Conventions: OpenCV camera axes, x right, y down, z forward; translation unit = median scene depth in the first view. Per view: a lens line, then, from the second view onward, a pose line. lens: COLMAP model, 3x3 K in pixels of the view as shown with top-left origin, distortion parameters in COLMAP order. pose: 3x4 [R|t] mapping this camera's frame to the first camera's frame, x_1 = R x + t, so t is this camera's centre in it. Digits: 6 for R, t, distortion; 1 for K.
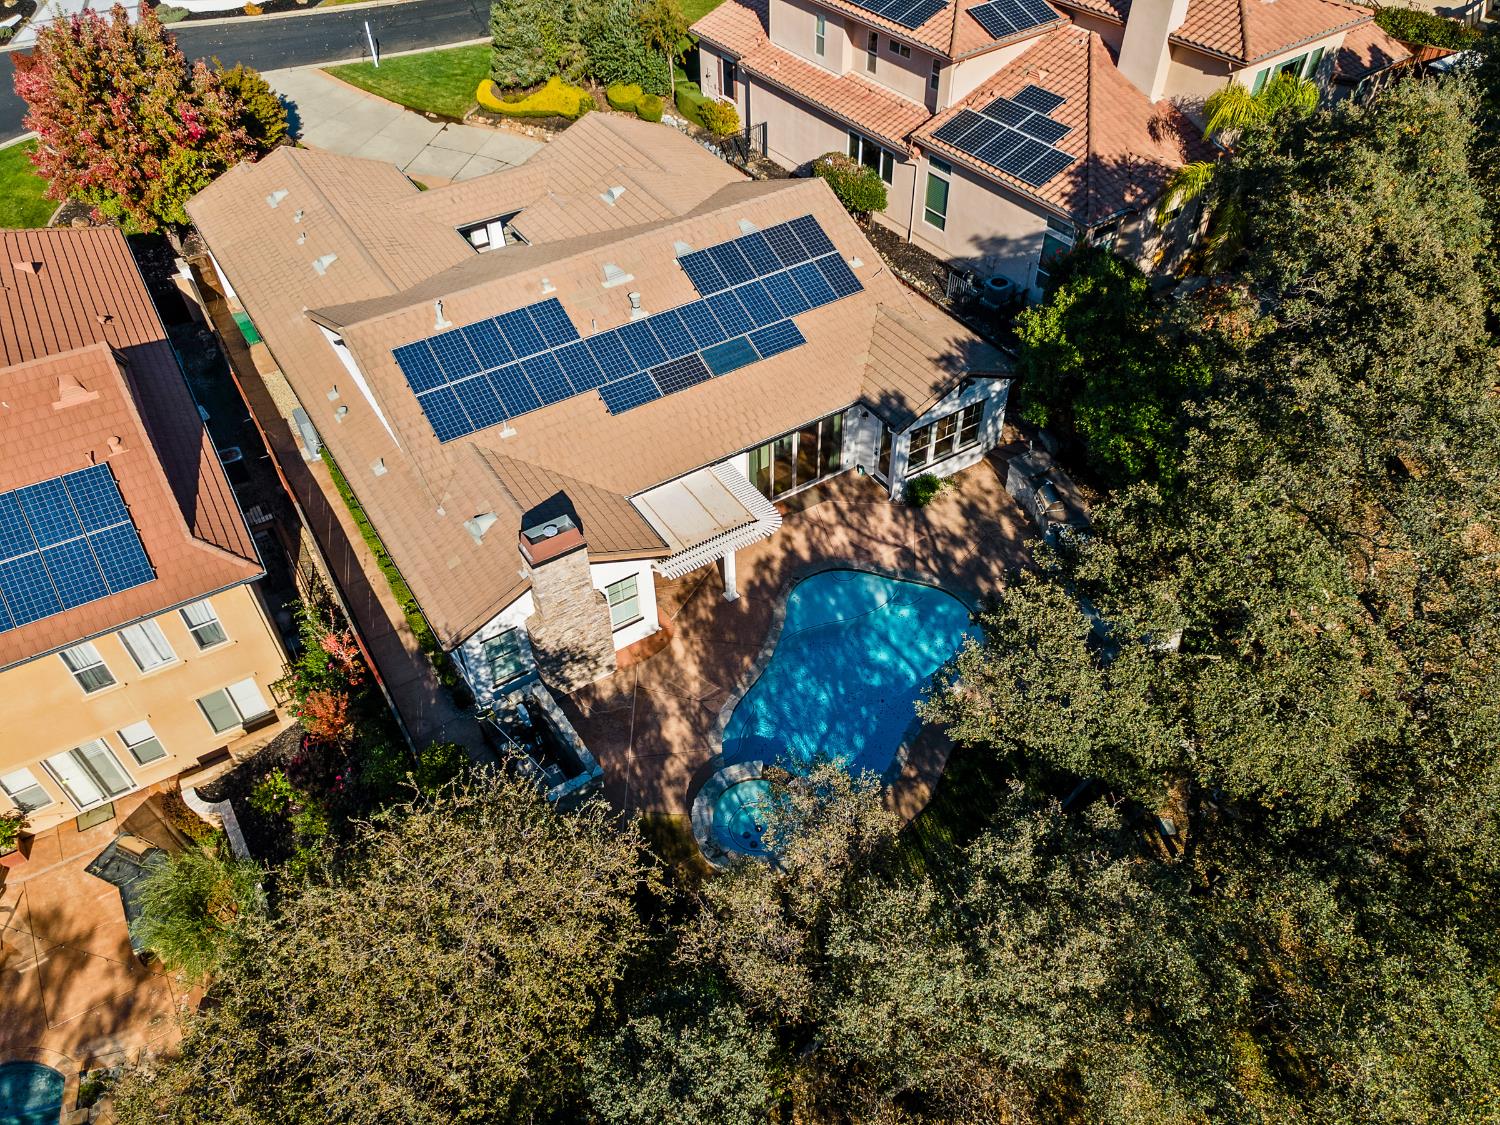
lens RADIAL K [[1039.7, 0, 750.0], [0, 1039.7, 562.5], [0, 0, 1]] dist [0.032819, 0.000984]
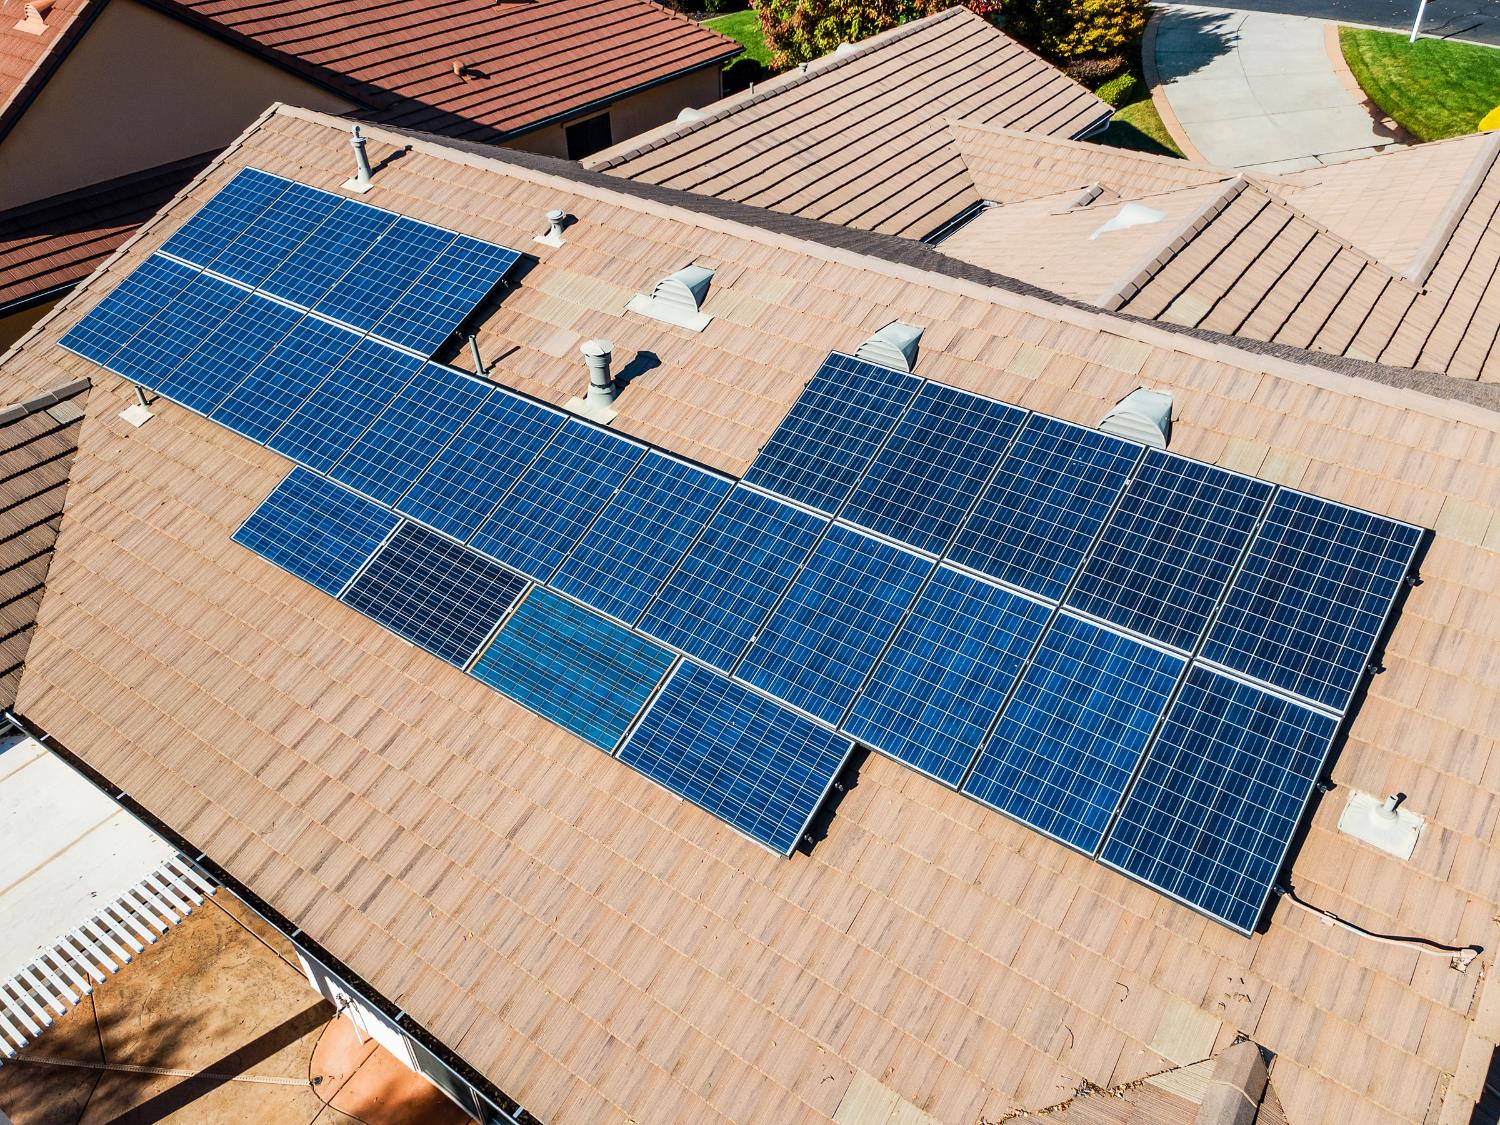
lens RADIAL K [[1111.5, 0, 750.0], [0, 1111.5, 562.5], [0, 0, 1]] dist [0.009529, 0.002607]
pose [[0.371627, 0.584078, -0.721627, 0.197553], [-0.648132, 0.719746, 0.248778, -0.321536], [0.664694, 0.375257, 0.646037, 0.820054]]
